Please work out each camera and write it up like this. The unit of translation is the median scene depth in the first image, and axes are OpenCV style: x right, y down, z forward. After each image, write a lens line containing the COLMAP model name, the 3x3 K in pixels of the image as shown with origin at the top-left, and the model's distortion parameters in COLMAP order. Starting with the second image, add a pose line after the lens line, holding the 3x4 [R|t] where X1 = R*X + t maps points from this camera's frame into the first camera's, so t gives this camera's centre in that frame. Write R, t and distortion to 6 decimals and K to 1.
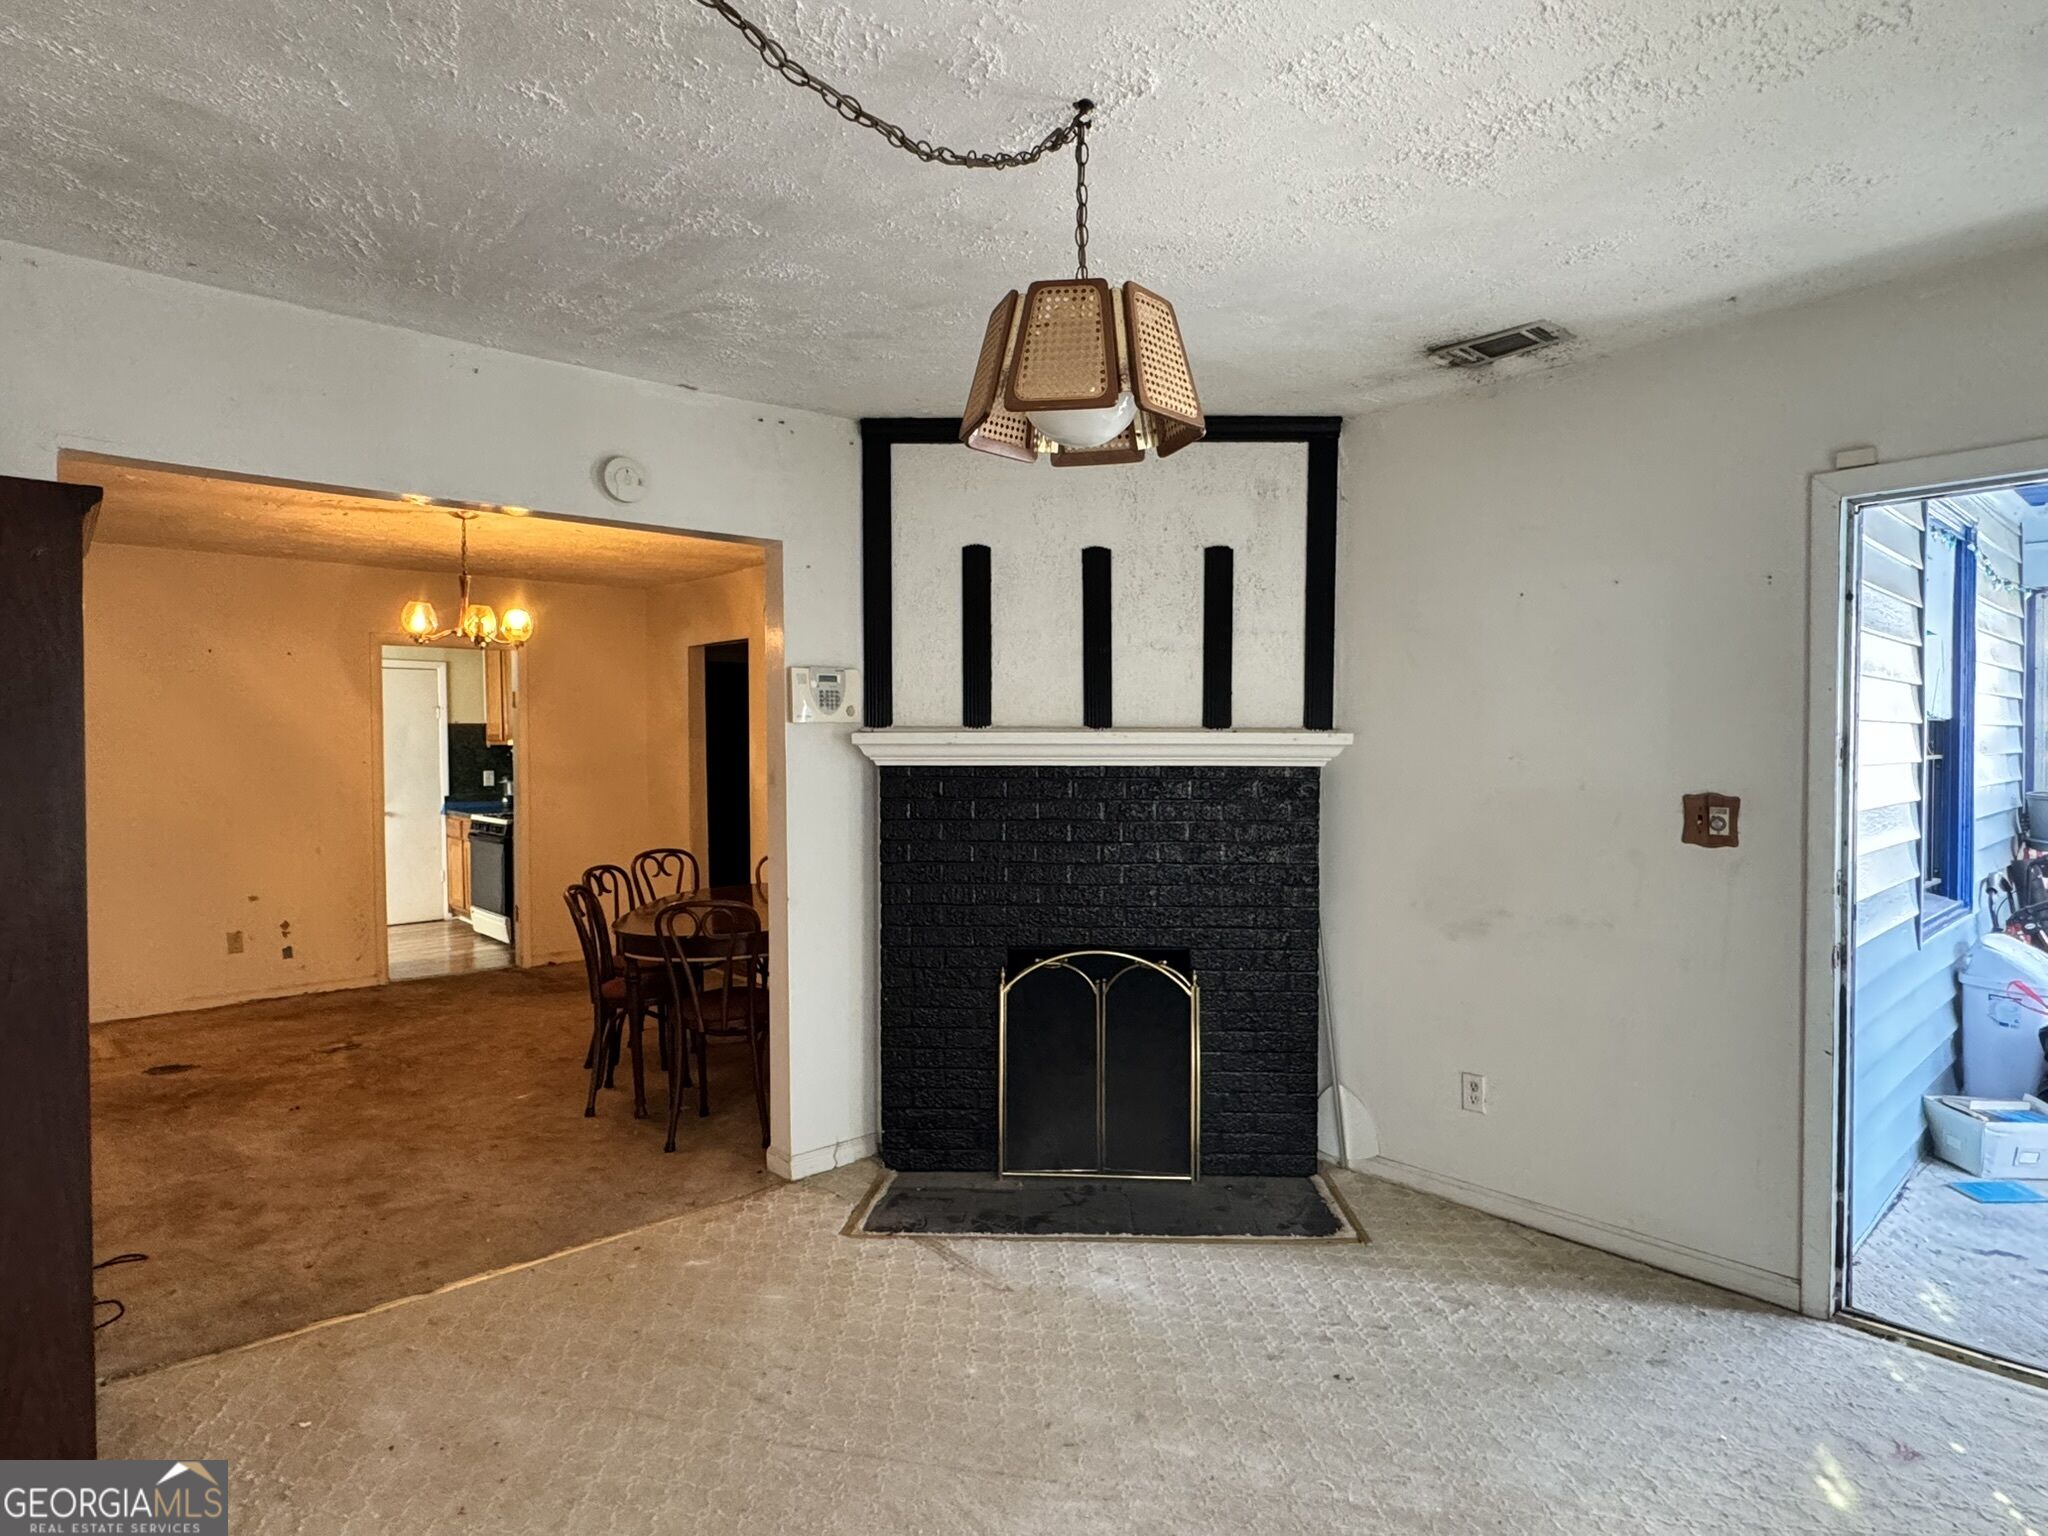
lens RADIAL K [[1141.4, 0, 1024.0], [0, 1141.4, 768.0], [0, 0, 1]] dist [-0.004331, 0.001355]
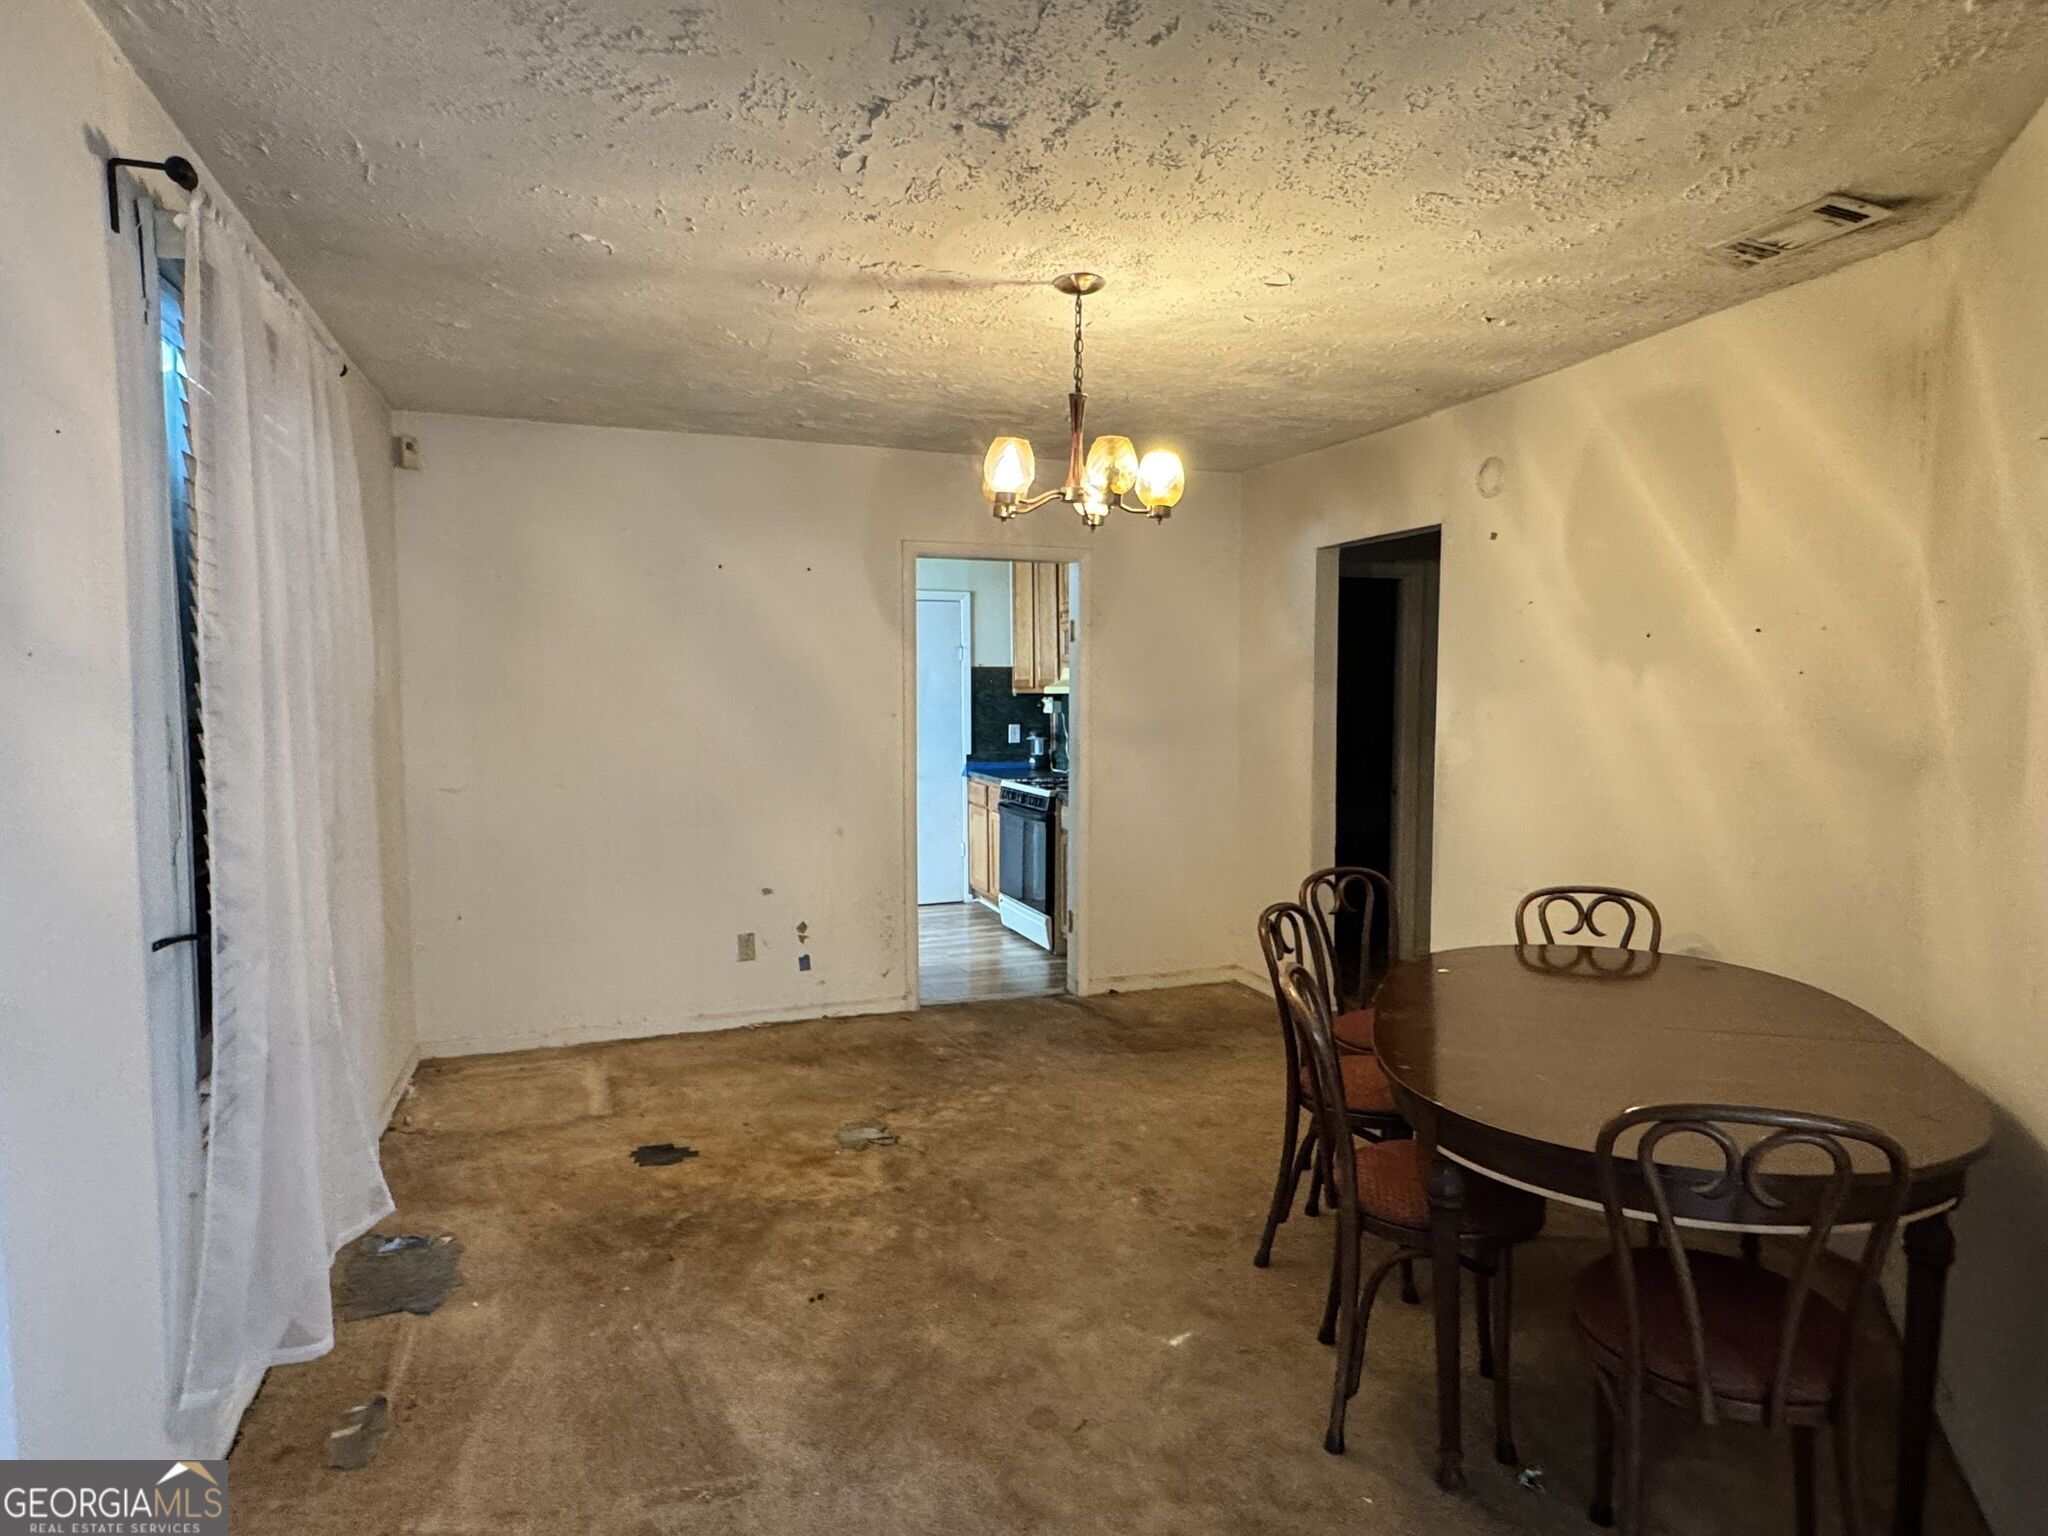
lens RADIAL K [[1141.4, 0, 1024.0], [0, 1141.4, 768.0], [0, 0, 1]] dist [-0.004331, 0.001355]
pose [[0.927839, 0.030287, -0.371748, -0.239576], [-0.014131, 0.998836, 0.046108, -0.006631], [0.372712, -0.037528, 0.927188, 0.365693]]
